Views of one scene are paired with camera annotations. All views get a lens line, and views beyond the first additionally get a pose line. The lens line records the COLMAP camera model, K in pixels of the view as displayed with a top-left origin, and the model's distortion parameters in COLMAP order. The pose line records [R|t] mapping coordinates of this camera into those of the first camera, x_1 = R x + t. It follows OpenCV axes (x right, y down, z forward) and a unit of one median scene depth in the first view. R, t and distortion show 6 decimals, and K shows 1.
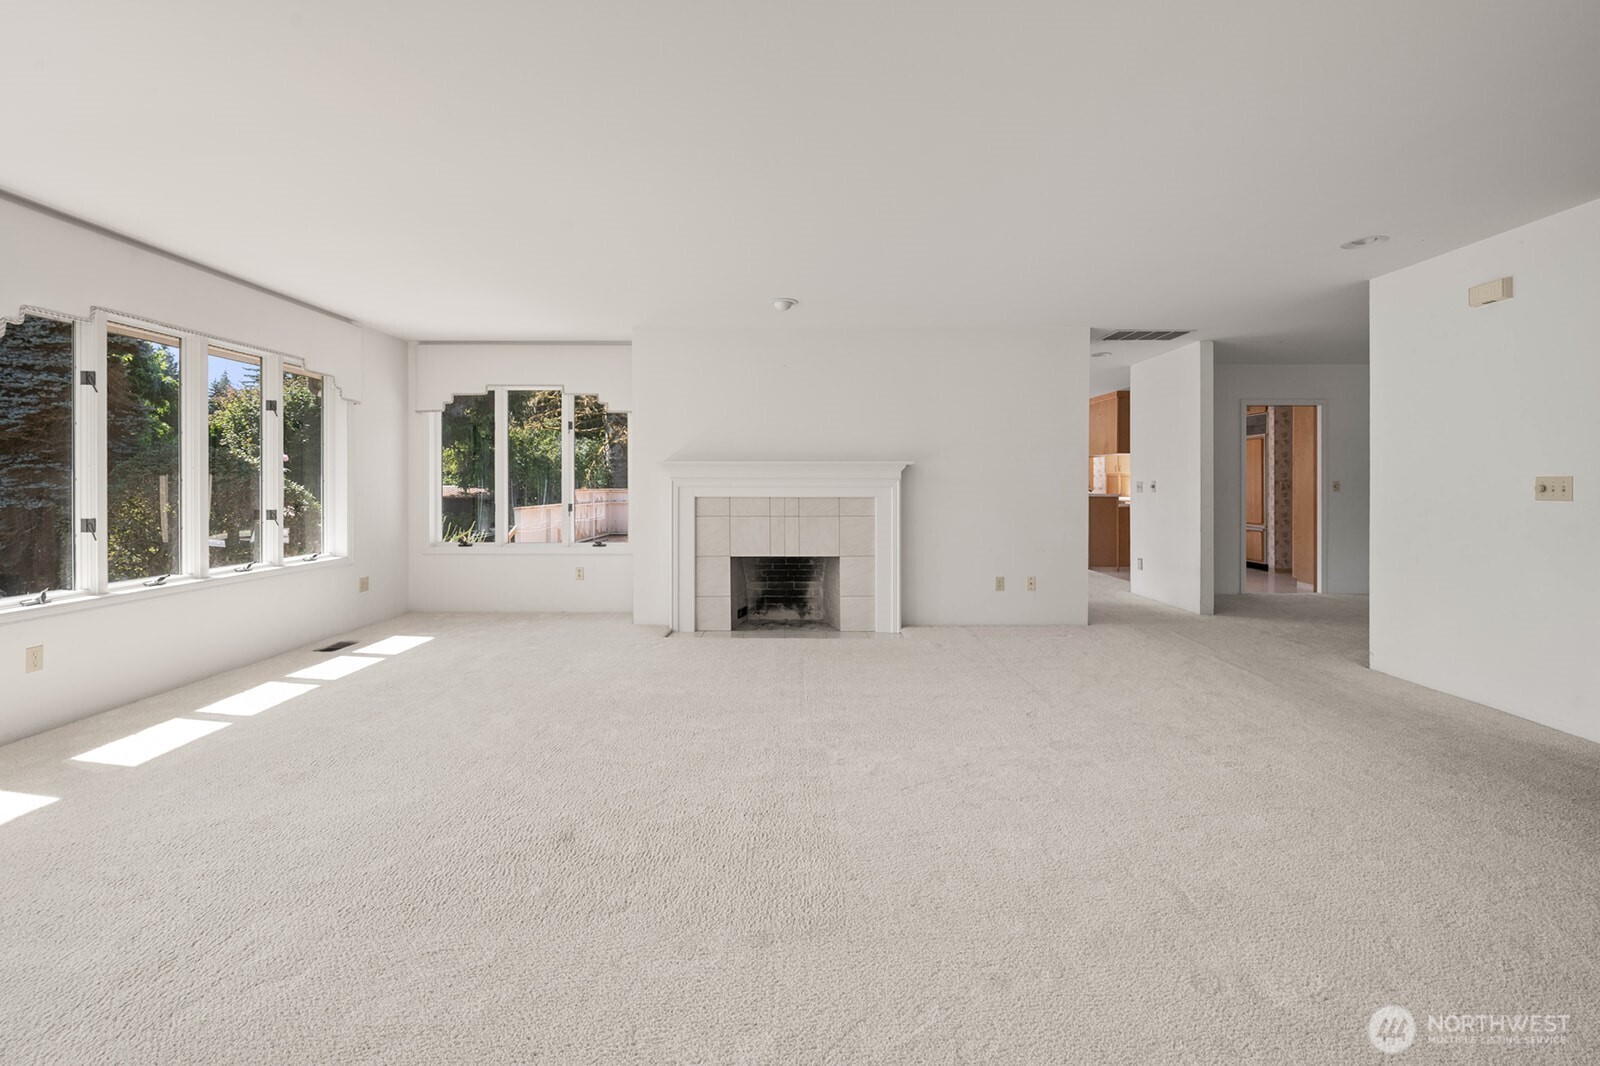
lens RADIAL K [[691.1, 0, 797.9], [0, 691.1, 490.3], [0, 0, 1]] dist [0.001159, -0.000116]
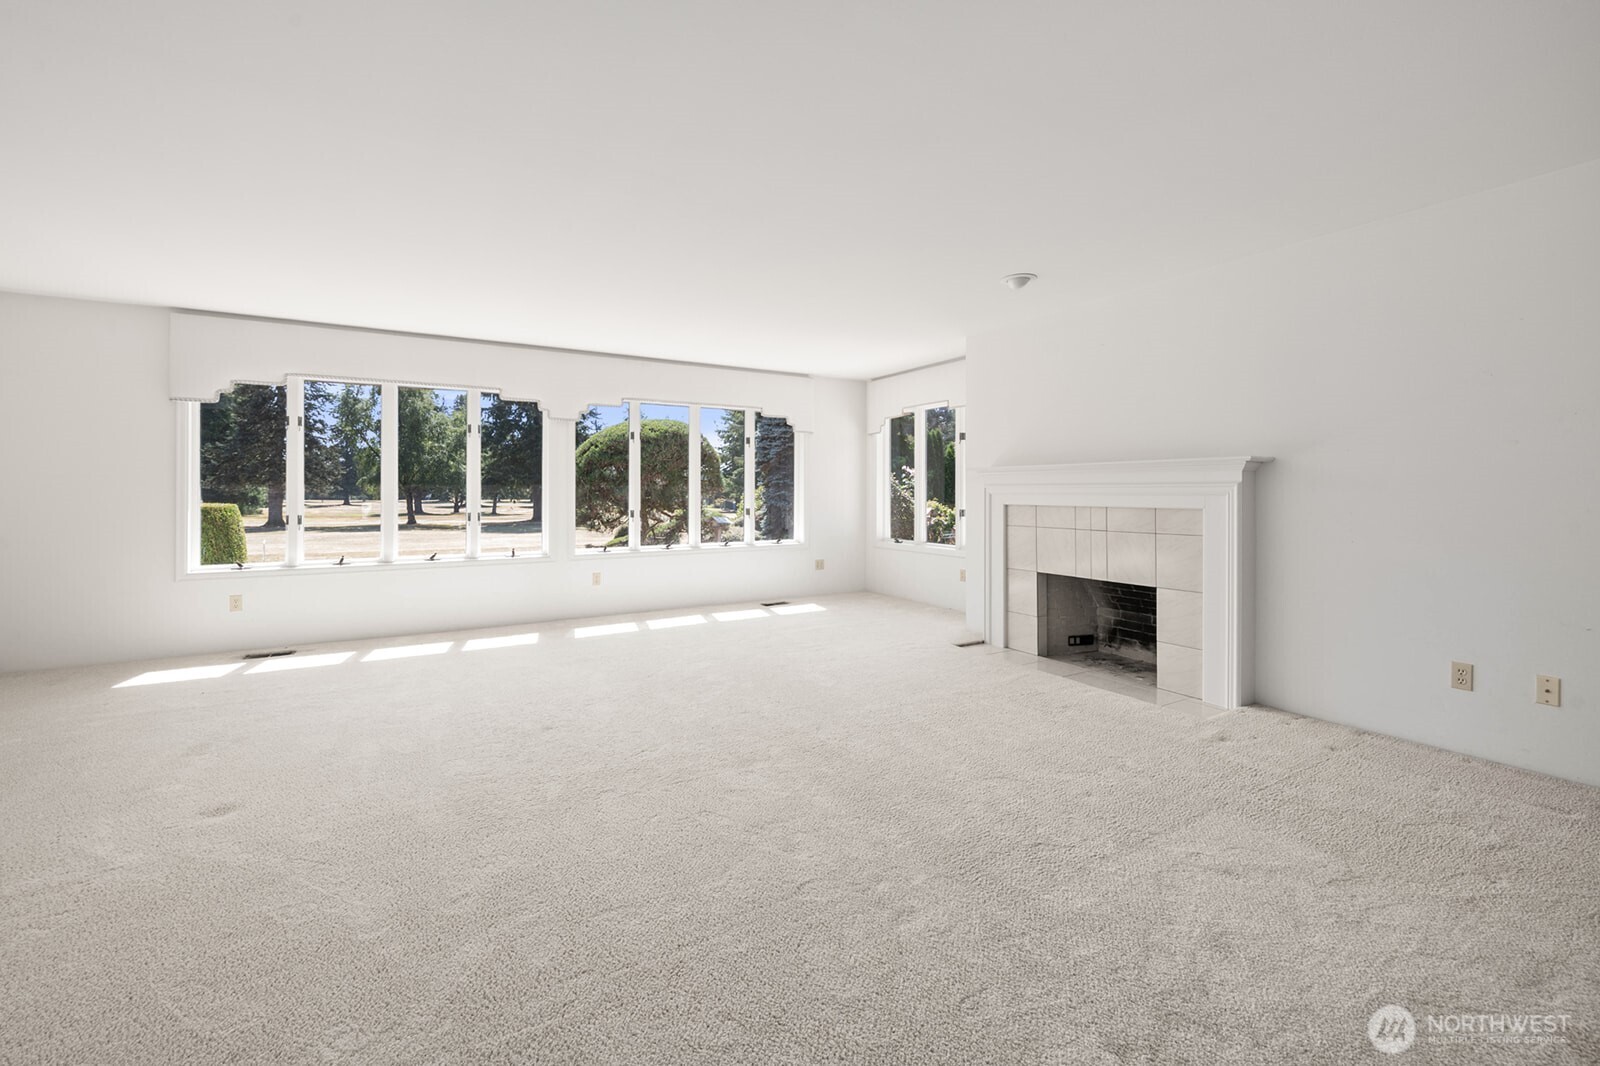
lens RADIAL K [[650.6, 0, 794.8], [0, 650.6, 495.7], [0, 0, 1]] dist [-0.000593, -0.000147]
pose [[0.506289, 0.003274, -0.862358, 0.464389], [-0.003791, 0.999992, 0.001572, -0.003002], [0.862356, 0.002473, 0.506297, 0.303513]]
